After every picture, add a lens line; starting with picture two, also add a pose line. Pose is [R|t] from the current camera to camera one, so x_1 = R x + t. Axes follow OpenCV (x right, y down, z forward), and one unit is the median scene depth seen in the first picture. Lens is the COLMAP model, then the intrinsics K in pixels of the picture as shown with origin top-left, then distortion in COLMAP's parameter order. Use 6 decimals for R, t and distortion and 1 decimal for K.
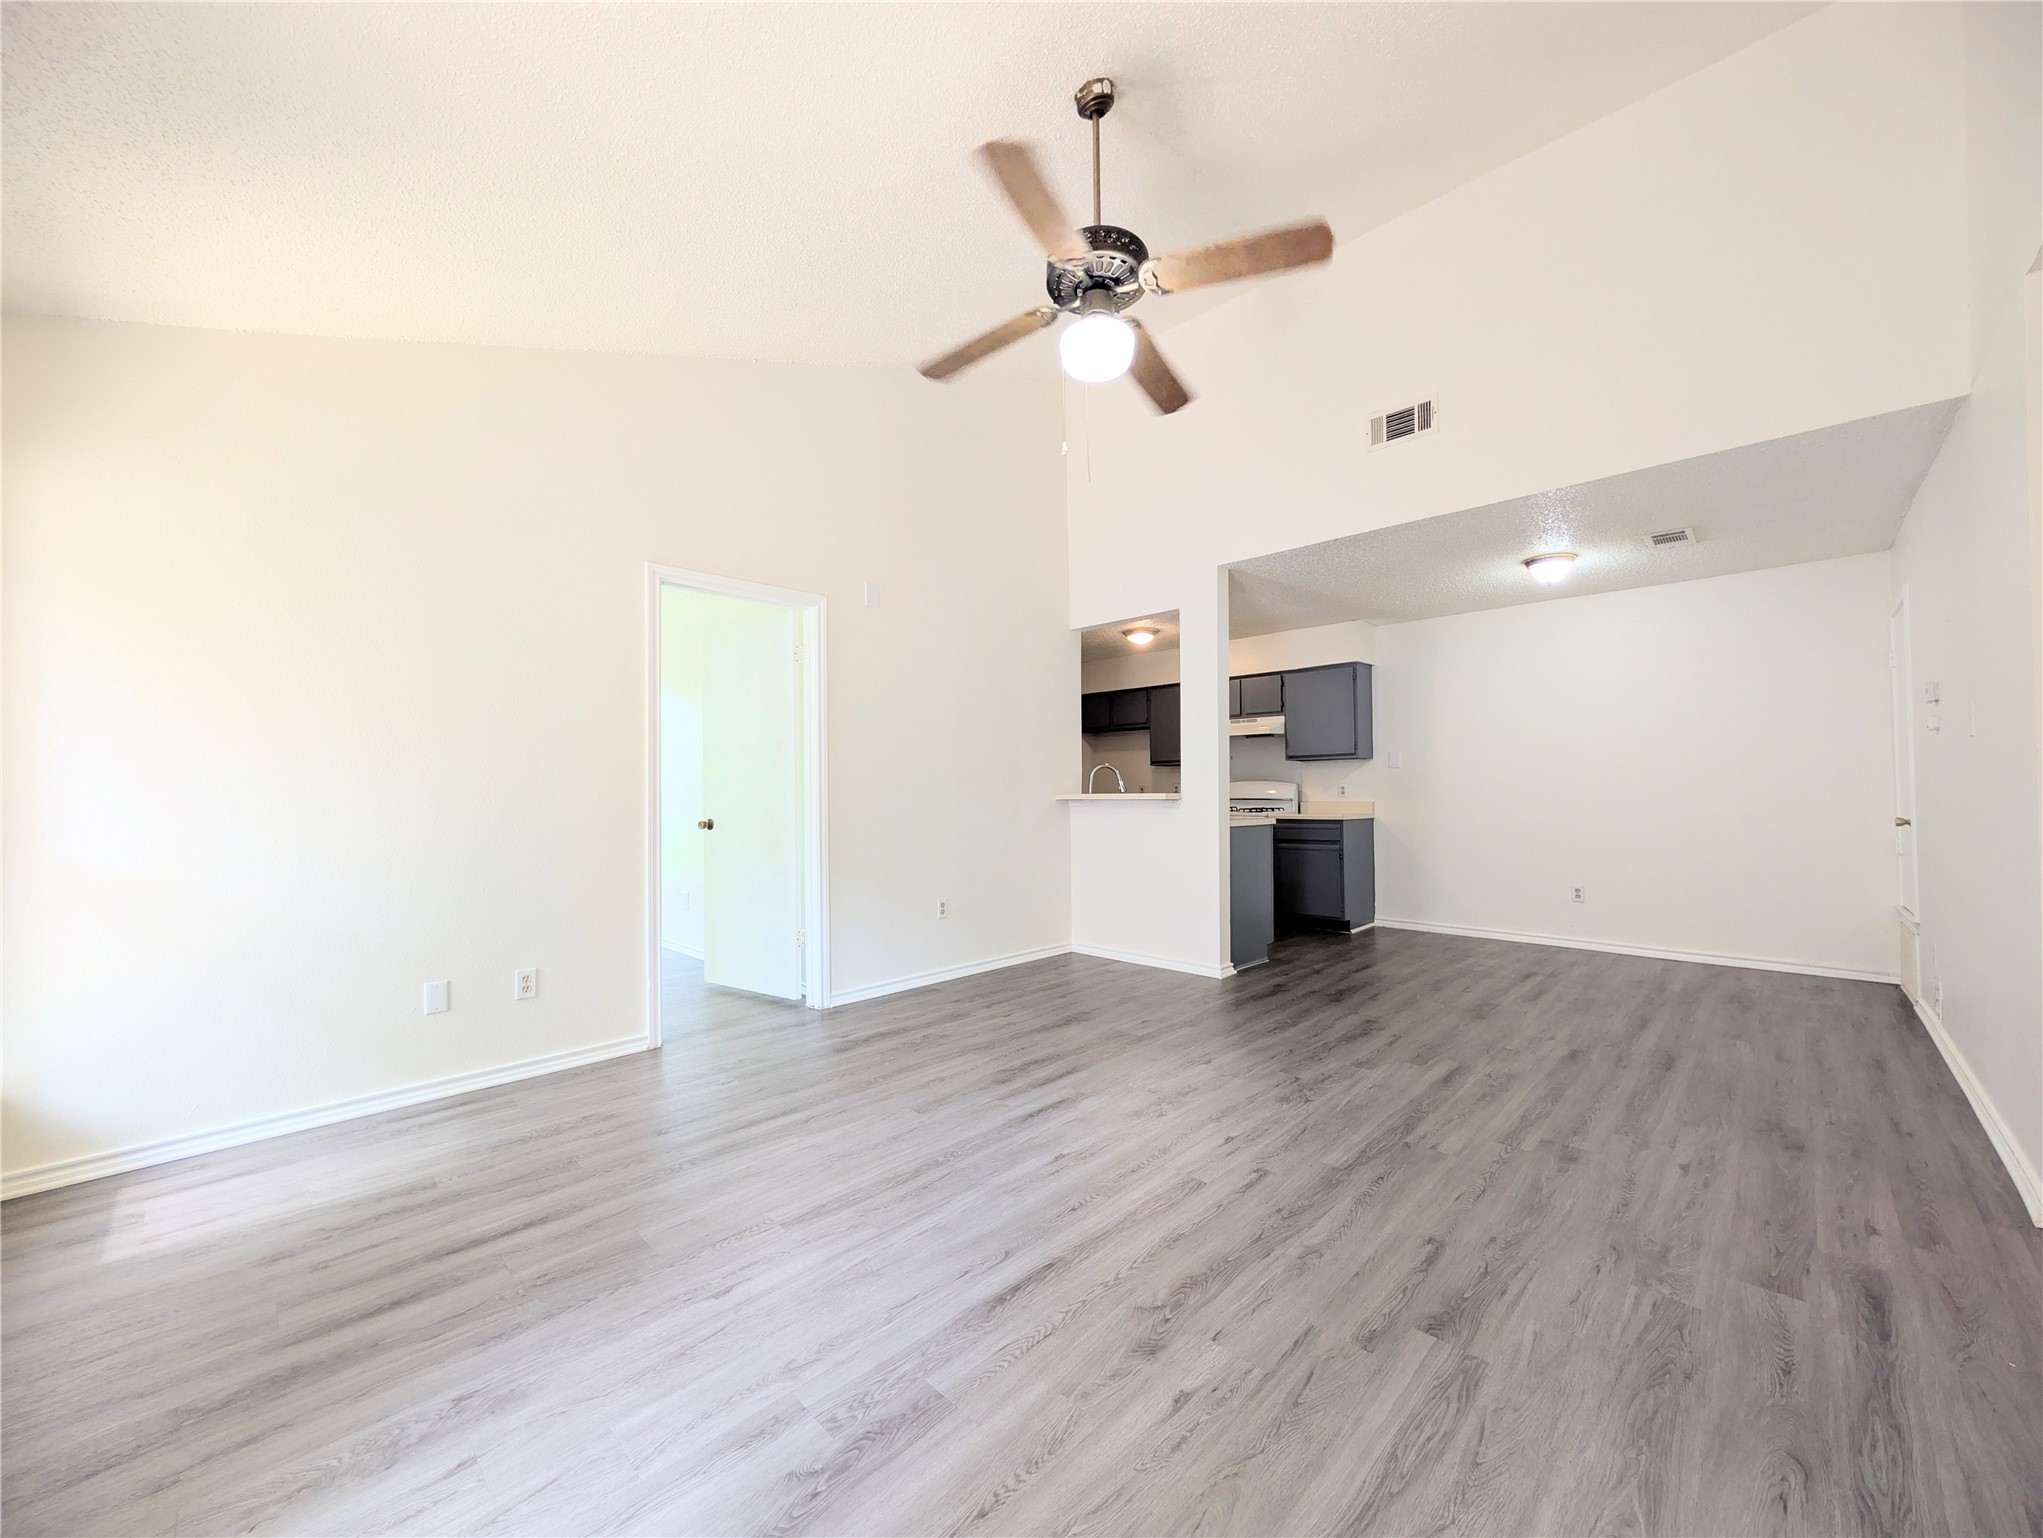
lens RADIAL K [[789.7, 0, 1010.6], [0, 789.7, 782.1], [0, 0, 1]] dist [-0.000422, 0.000157]
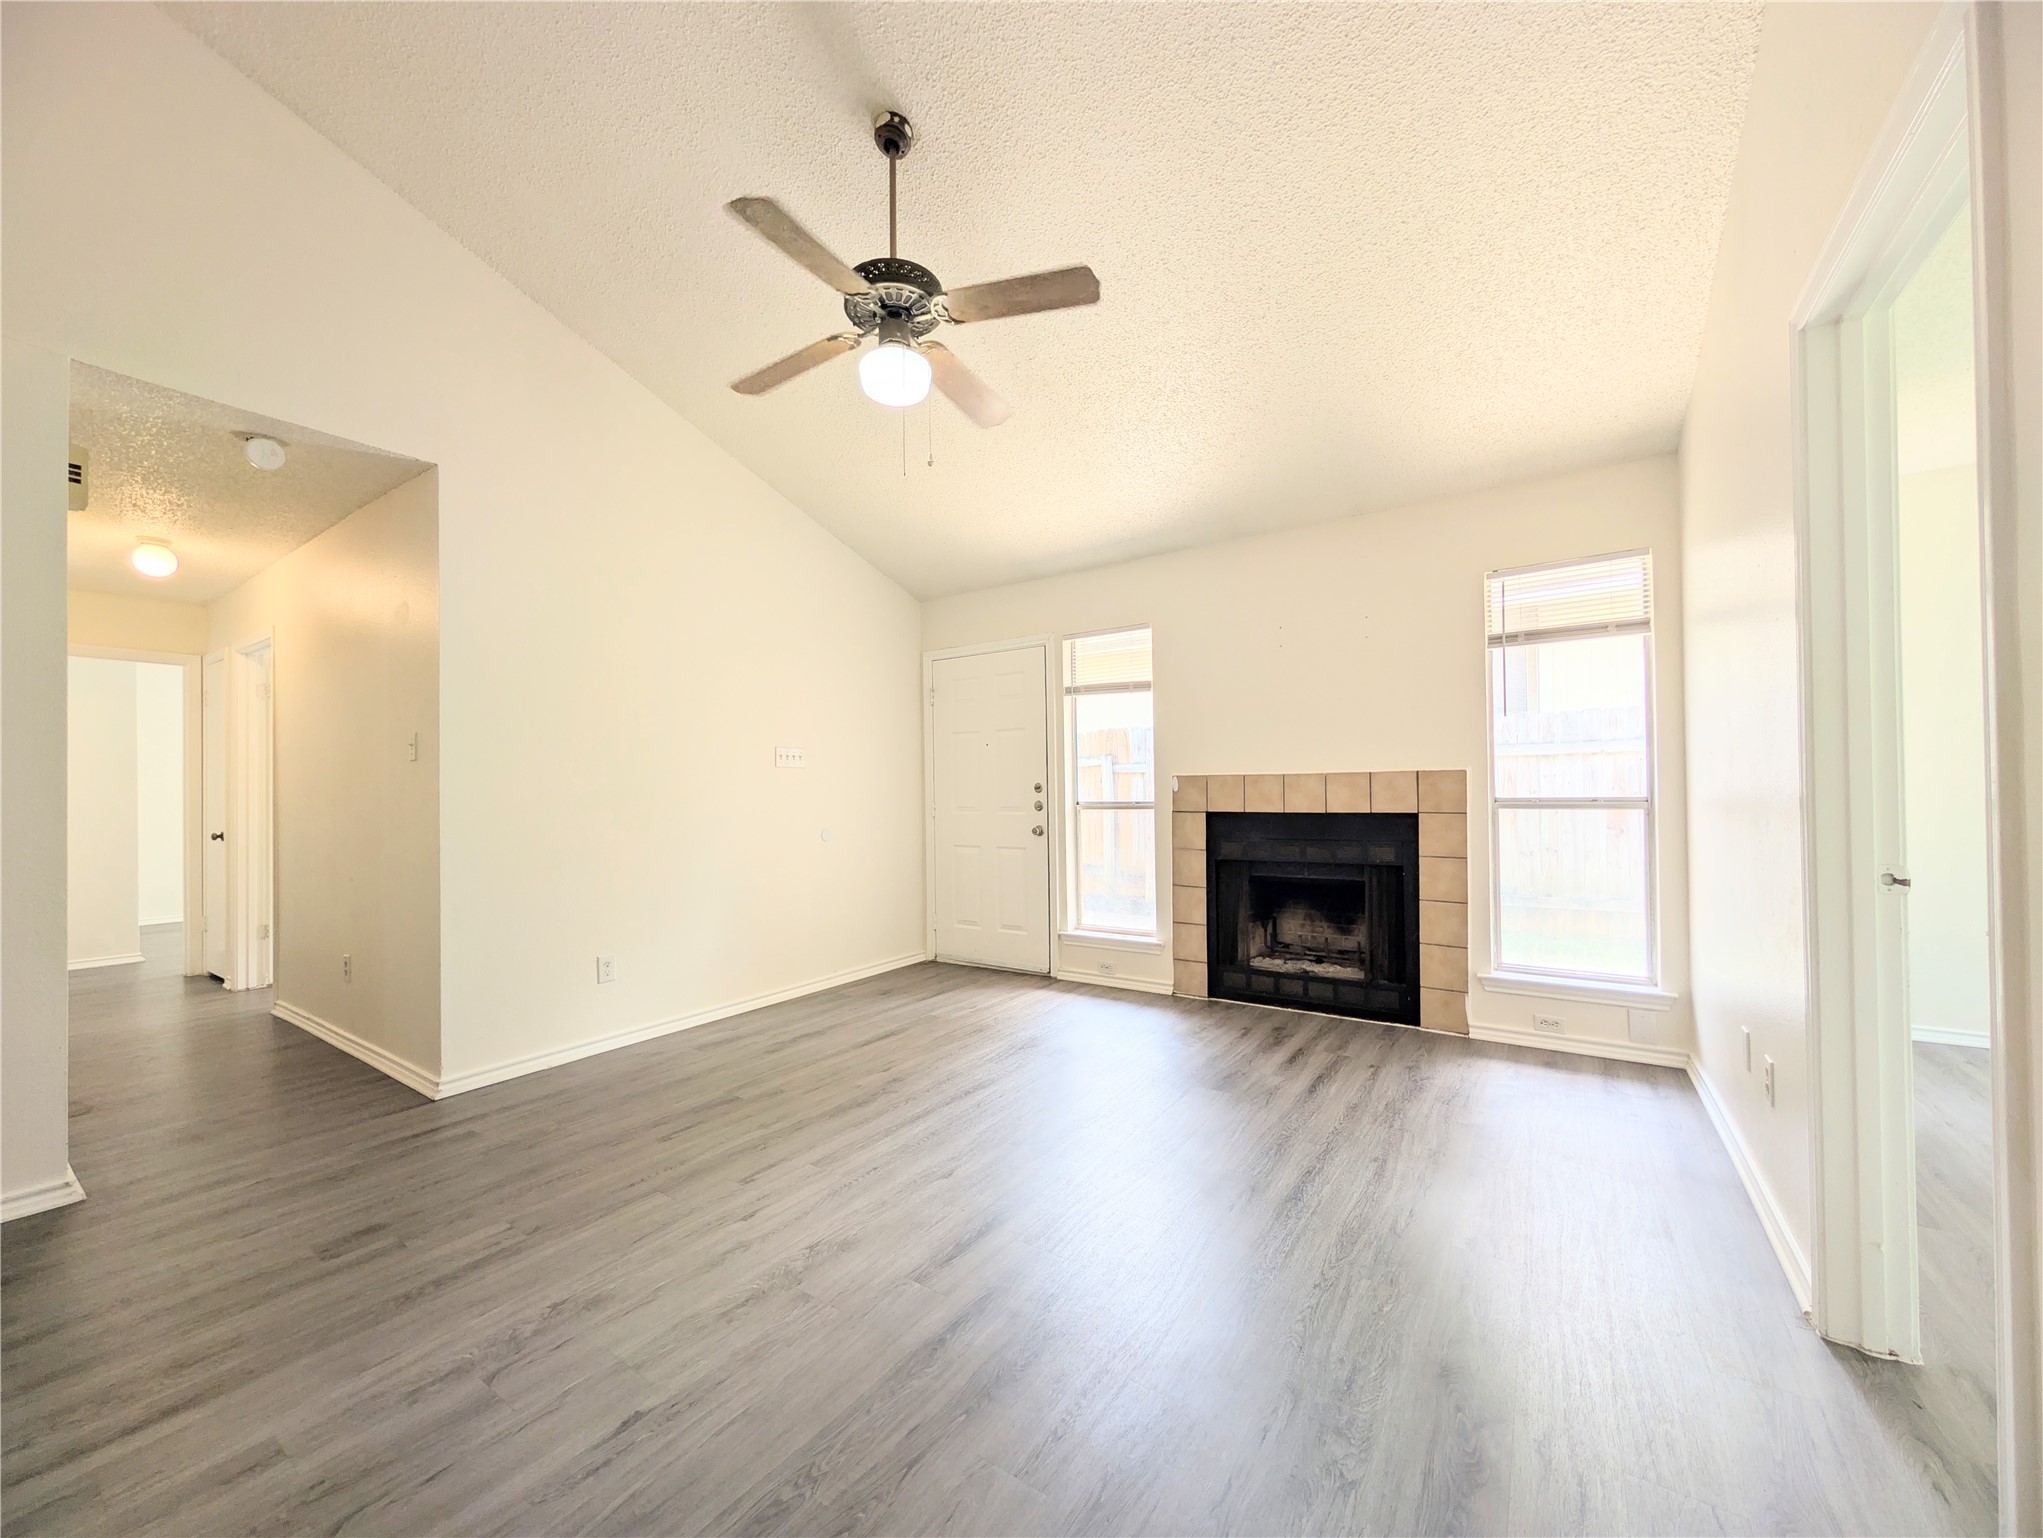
lens RADIAL K [[789.7, 0, 1010.6], [0, 789.7, 782.1], [0, 0, 1]] dist [-0.000422, 0.000157]
pose [[-0.984581, 0.016398, -0.174160, 0.160418], [0.020624, 0.999534, -0.022485, 0.015183], [0.173710, -0.025730, -0.984461, 2.152552]]
